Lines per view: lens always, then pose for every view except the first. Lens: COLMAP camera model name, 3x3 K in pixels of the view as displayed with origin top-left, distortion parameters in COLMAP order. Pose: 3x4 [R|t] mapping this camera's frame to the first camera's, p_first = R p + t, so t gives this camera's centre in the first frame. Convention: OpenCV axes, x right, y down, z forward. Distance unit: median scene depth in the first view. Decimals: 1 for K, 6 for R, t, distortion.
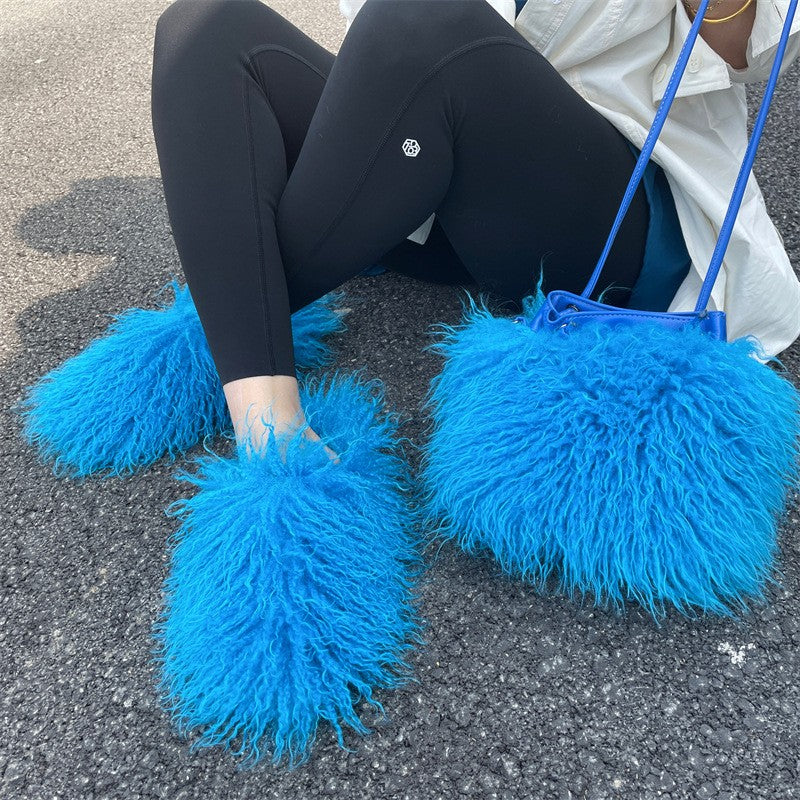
lens RADIAL K [[791.8, 0, 408.6], [0, 791.8, 398.1], [0, 0, 1]] dist [0.020320, 0.000000]
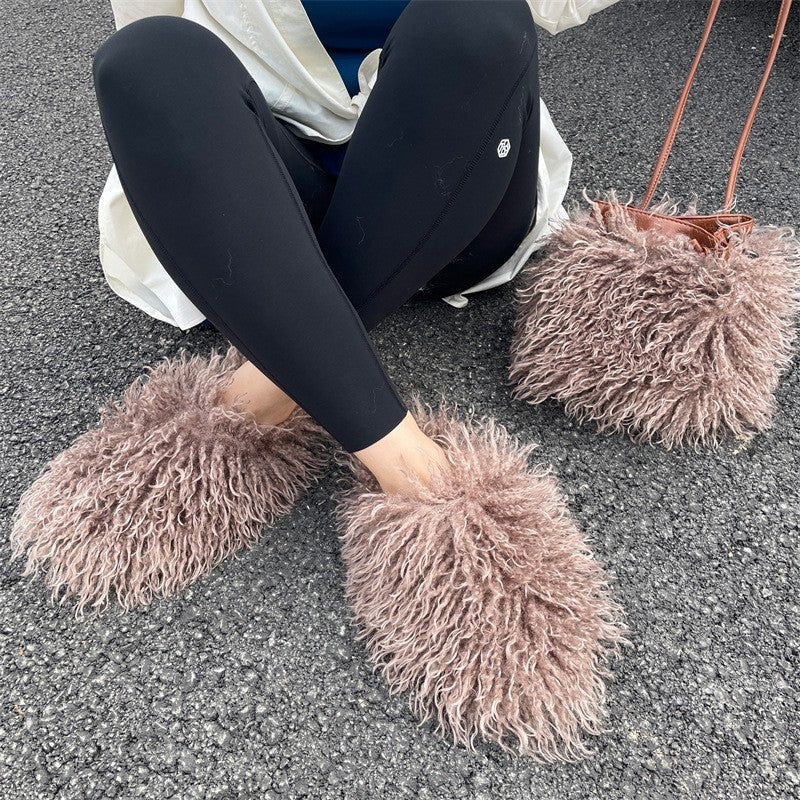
lens RADIAL K [[791.8, 0, 401.7], [0, 791.8, 399.7], [0, 0, 1]] dist [0.020320, 0.000000]
pose [[0.594510, -0.496126, 0.632785, -1.042687], [0.498609, 0.844852, 0.193944, -0.418541], [-0.630830, 0.200211, 0.749646, 0.561907]]
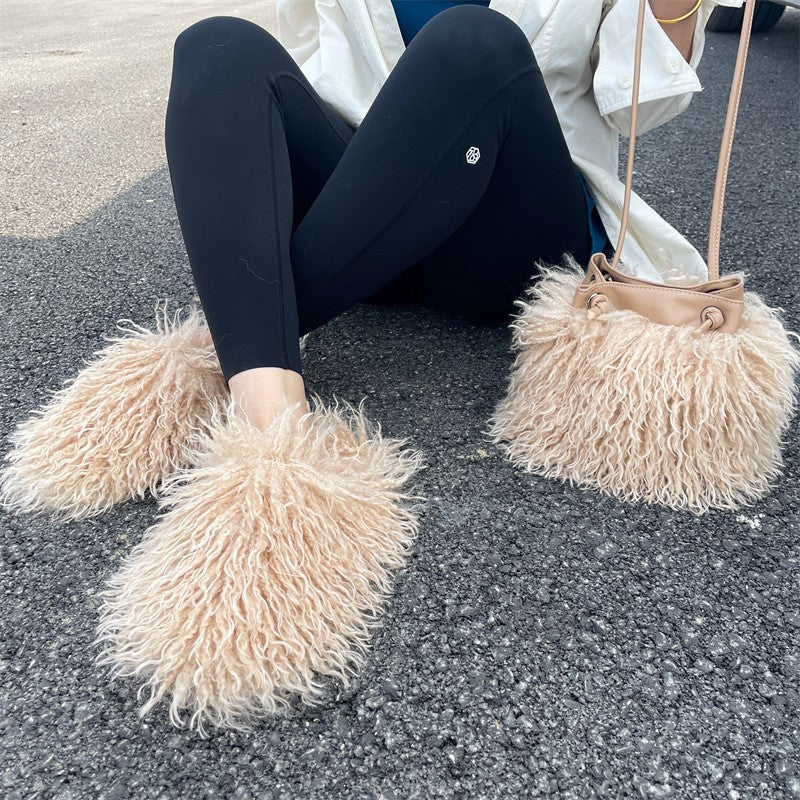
lens RADIAL K [[791.8, 0, 402.7], [0, 791.8, 403.5], [0, 0, 1]] dist [0.020320, 0.000000]
pose [[0.968812, -0.042207, 0.244176, -0.342779], [0.086308, 0.981160, -0.172845, 0.303618], [-0.232280, 0.188528, 0.954203, -0.006982]]
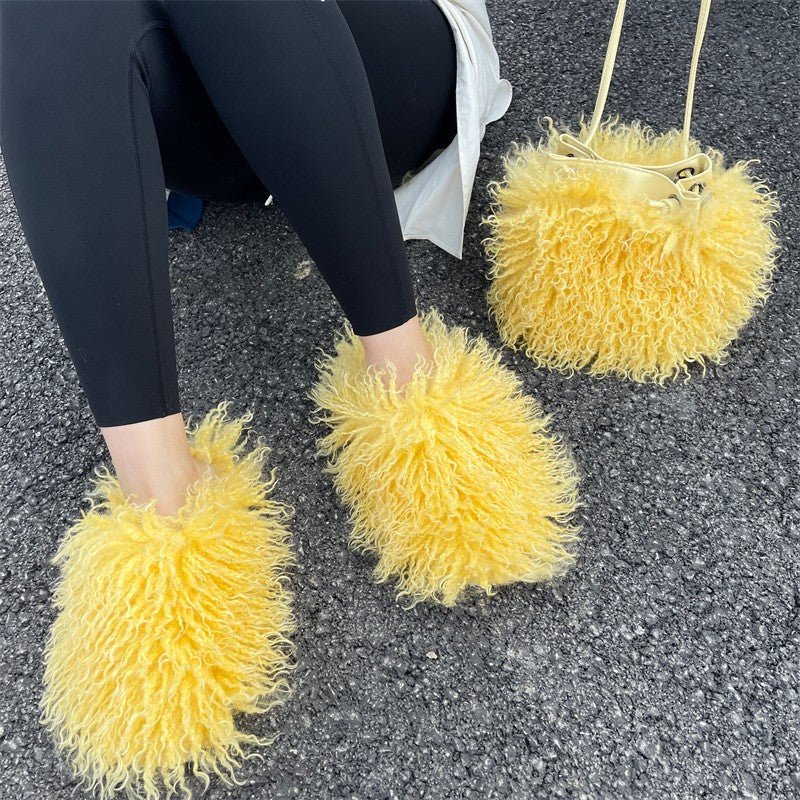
lens RADIAL K [[791.8, 0, 393.8], [0, 791.8, 397.4], [0, 0, 1]] dist [0.020320, 0.000000]
pose [[0.653435, -0.555434, 0.514311, -0.943590], [0.484273, 0.828925, 0.279934, -0.314647], [-0.581810, 0.066148, 0.810630, 0.341906]]
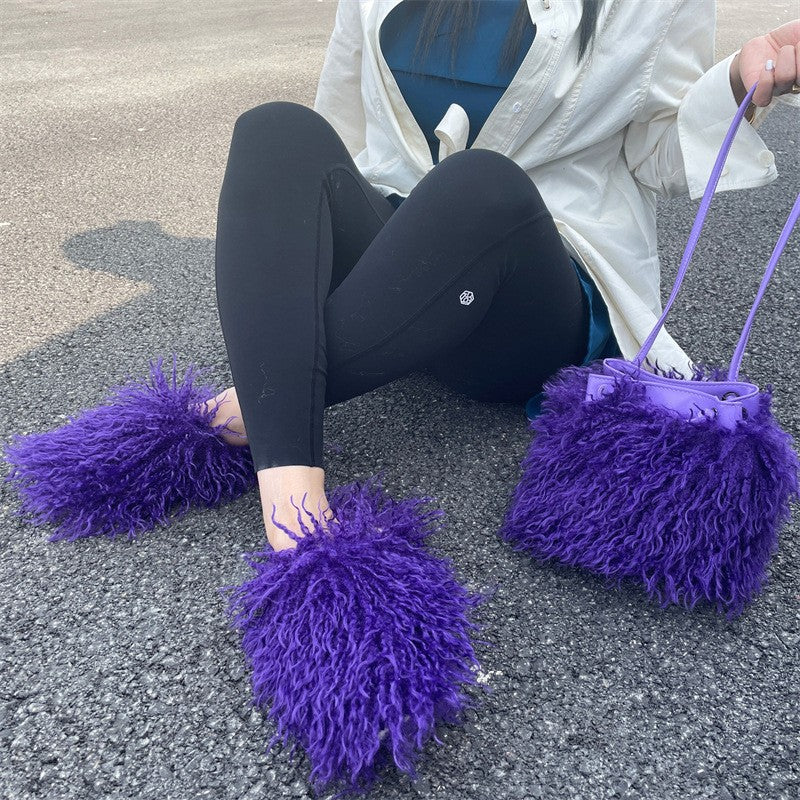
lens RADIAL K [[791.8, 0, 411.0], [0, 791.8, 395.4], [0, 0, 1]] dist [0.020320, 0.000000]
pose [[0.975343, 0.203561, -0.085254, 0.319603], [-0.214343, 0.965742, -0.146283, 0.120096], [0.052556, 0.160950, 0.985562, -0.188433]]
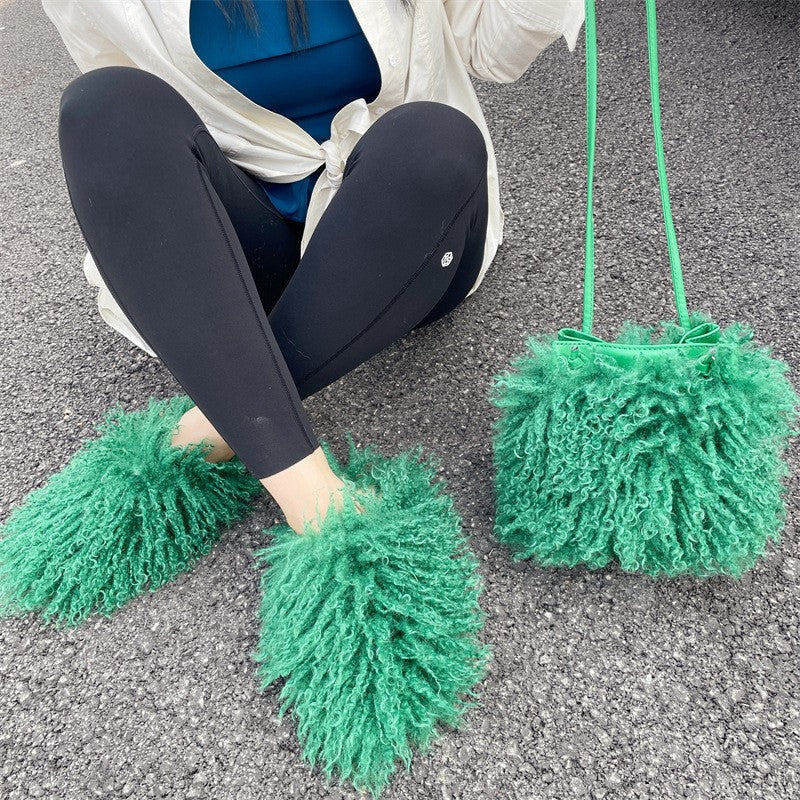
lens RADIAL K [[791.8, 0, 398.5], [0, 791.8, 406.2], [0, 0, 1]] dist [0.020320, 0.000000]
pose [[0.786360, -0.415186, 0.457448, -0.684035], [0.445079, 0.894280, 0.046561, -0.173629], [-0.428418, 0.166987, 0.888016, 0.188790]]
